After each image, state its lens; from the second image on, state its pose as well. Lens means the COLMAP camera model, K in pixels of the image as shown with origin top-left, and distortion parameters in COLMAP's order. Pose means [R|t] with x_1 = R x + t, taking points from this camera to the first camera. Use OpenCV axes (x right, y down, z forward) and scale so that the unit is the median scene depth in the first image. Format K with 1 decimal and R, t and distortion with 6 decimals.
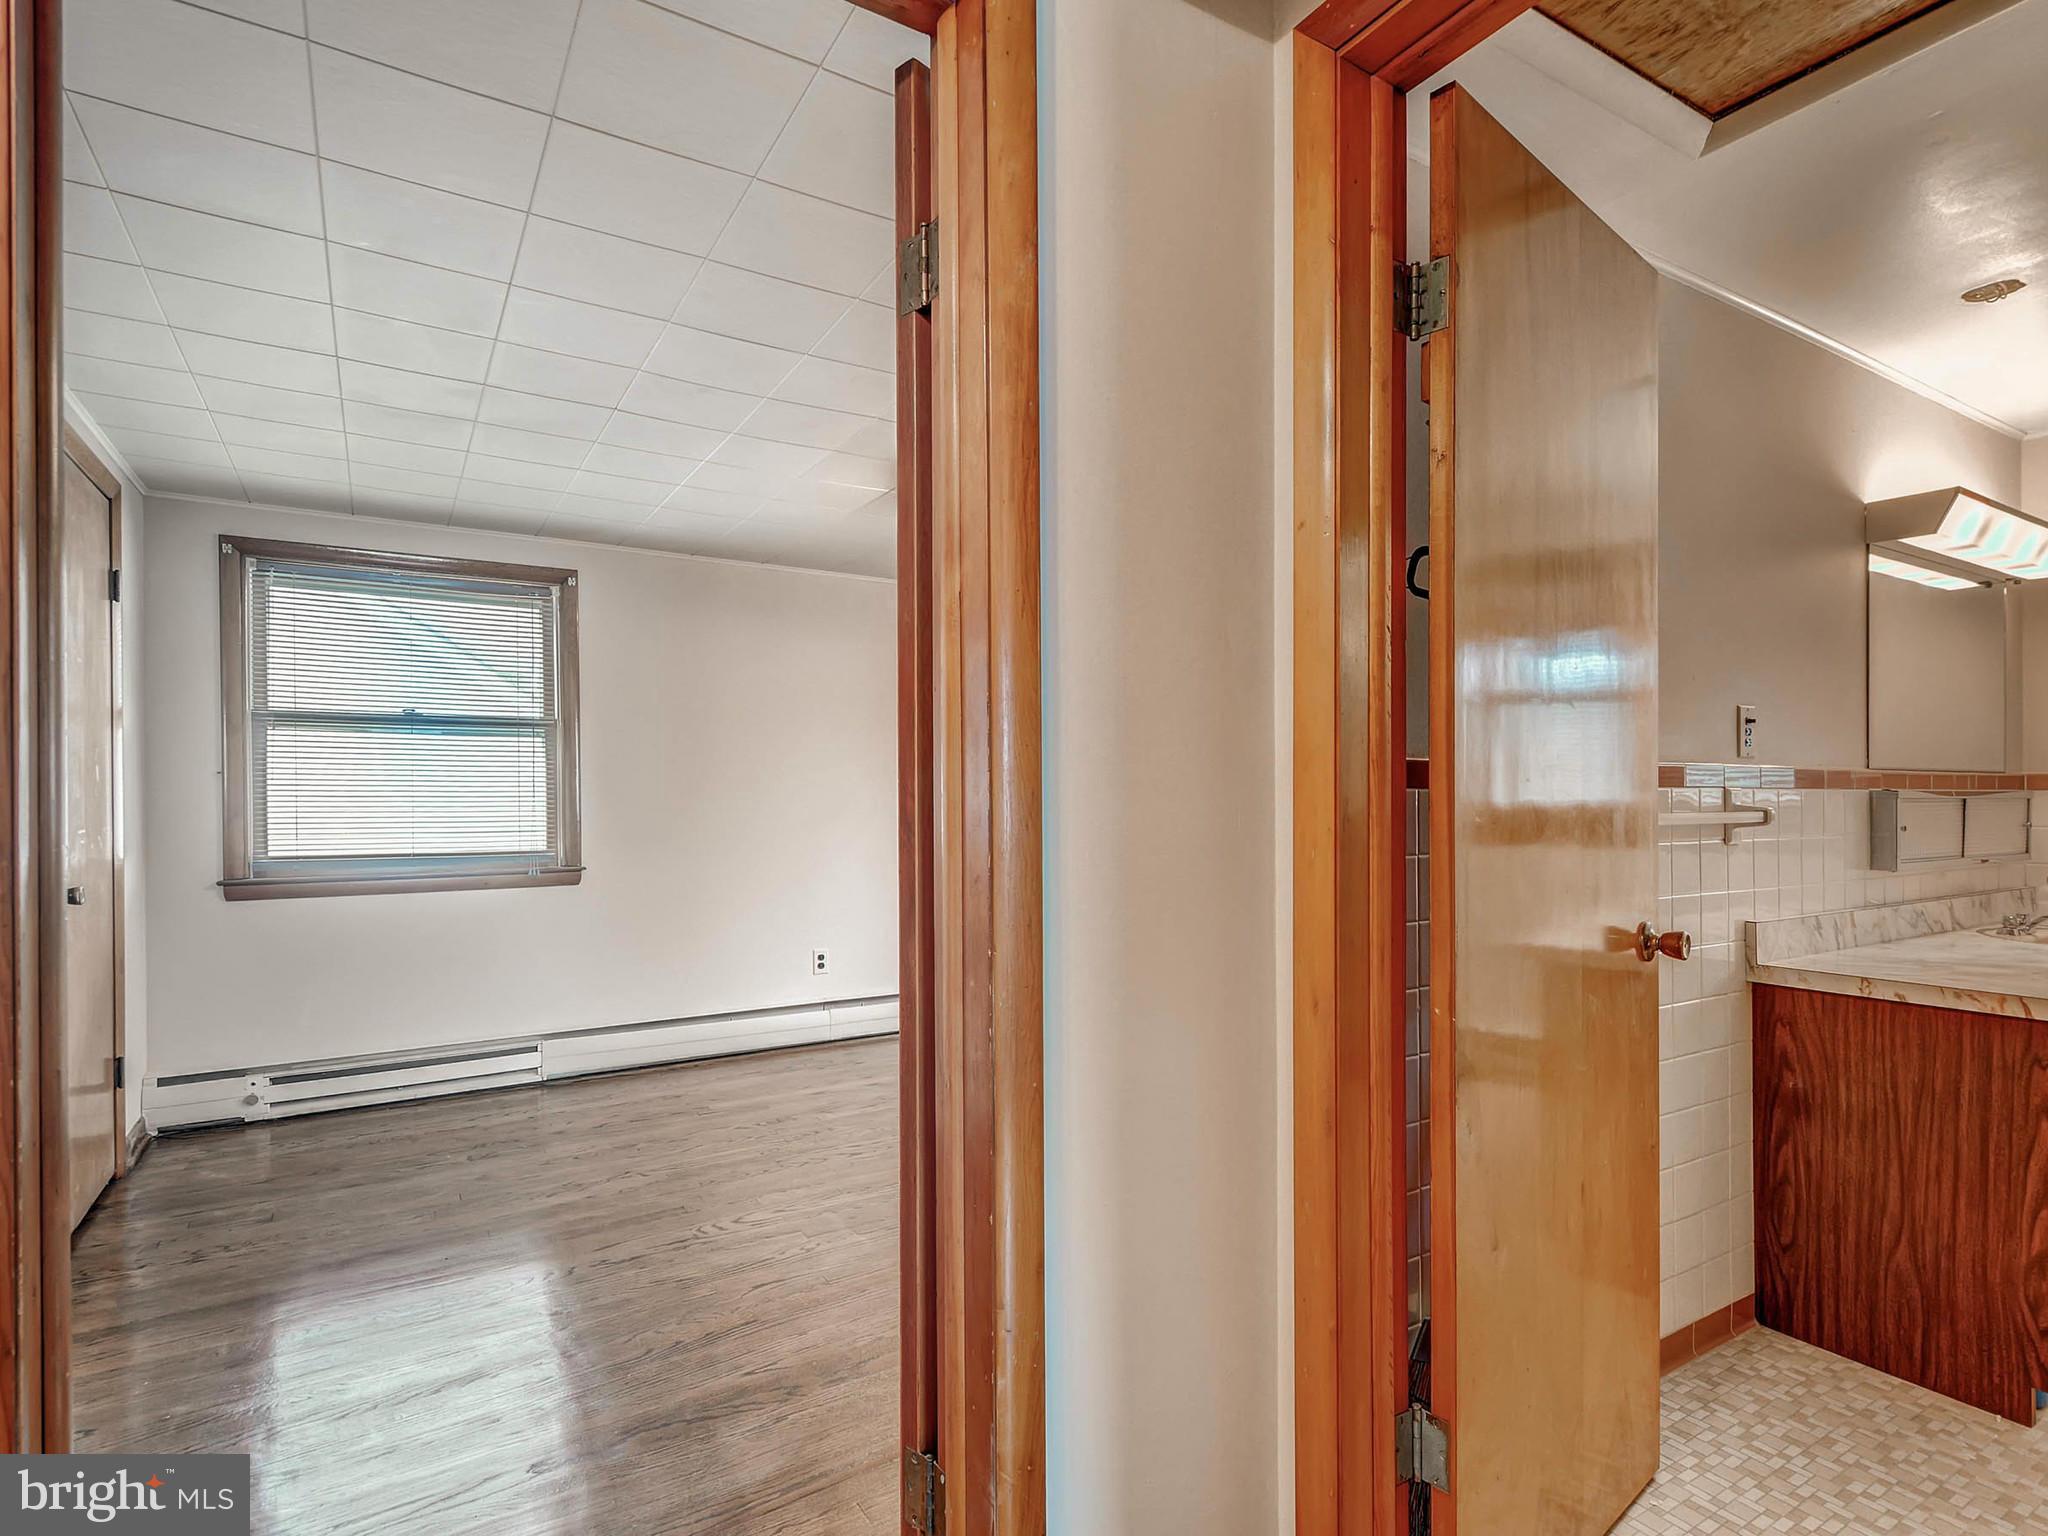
lens RADIAL K [[1048.6, 0, 1032.6], [0, 1048.6, 785.4], [0, 0, 1]] dist [0.004650, -0.001455]
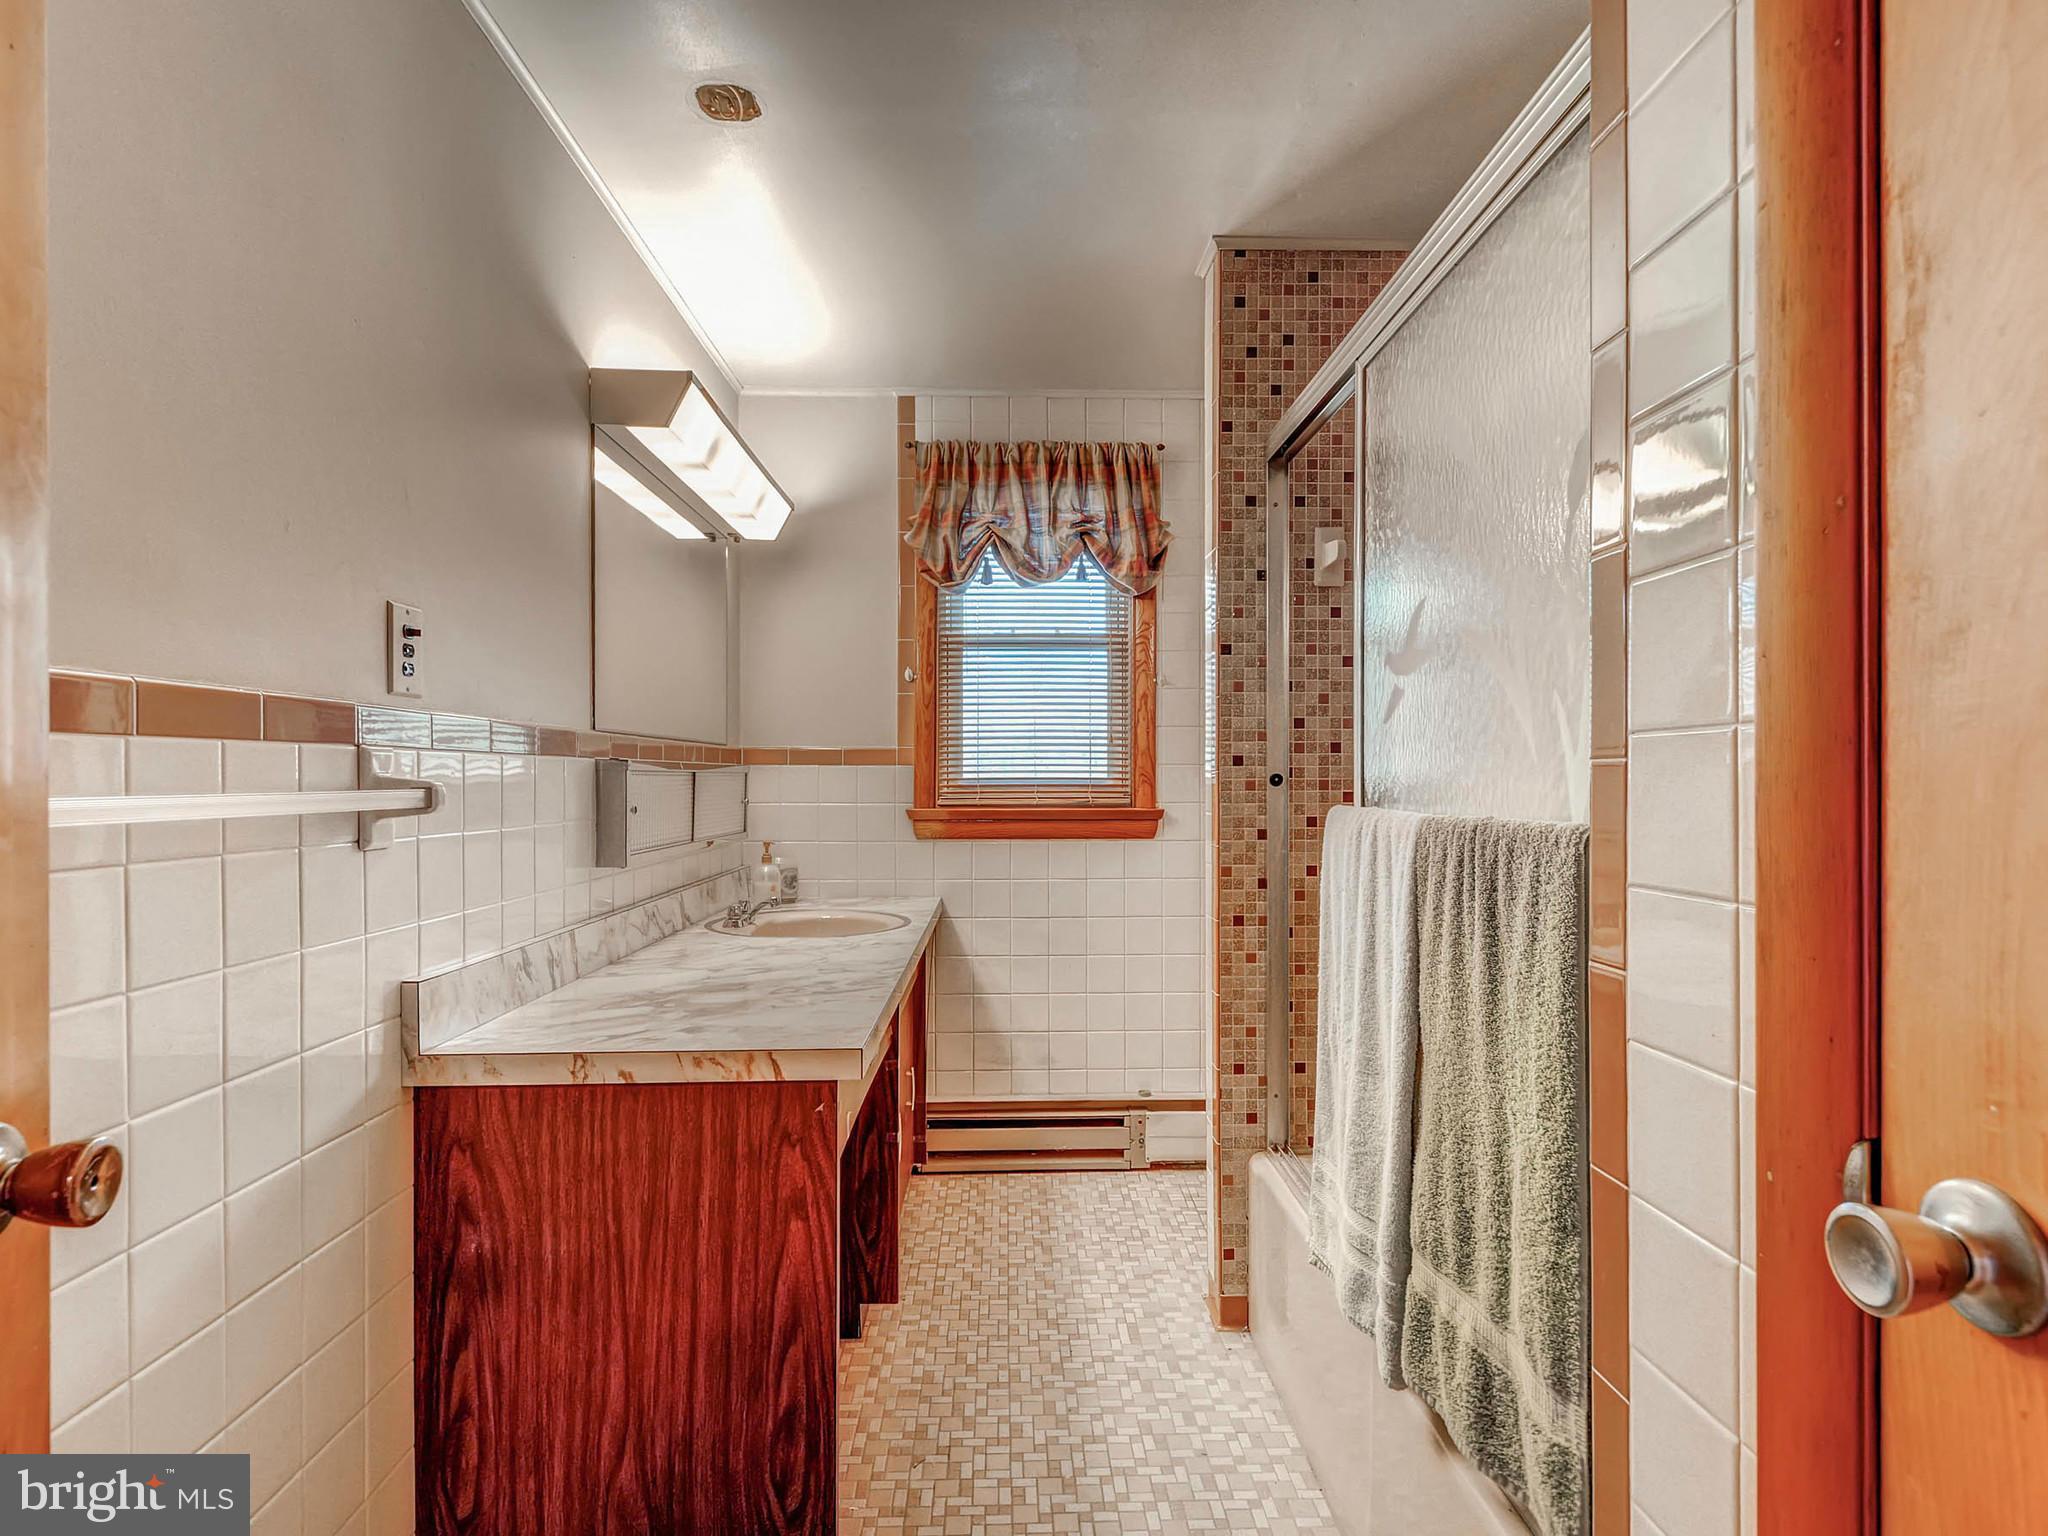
lens RADIAL K [[1023.9, 0, 1039.7], [0, 1023.9, 792.5], [0, 0, 1]] dist [0.019419, -0.012466]
pose [[0.486292, -0.012557, 0.873706, 0.385214], [-0.008219, 0.999787, 0.018944, 0.014139], [-0.873758, -0.016393, 0.486085, 0.456988]]
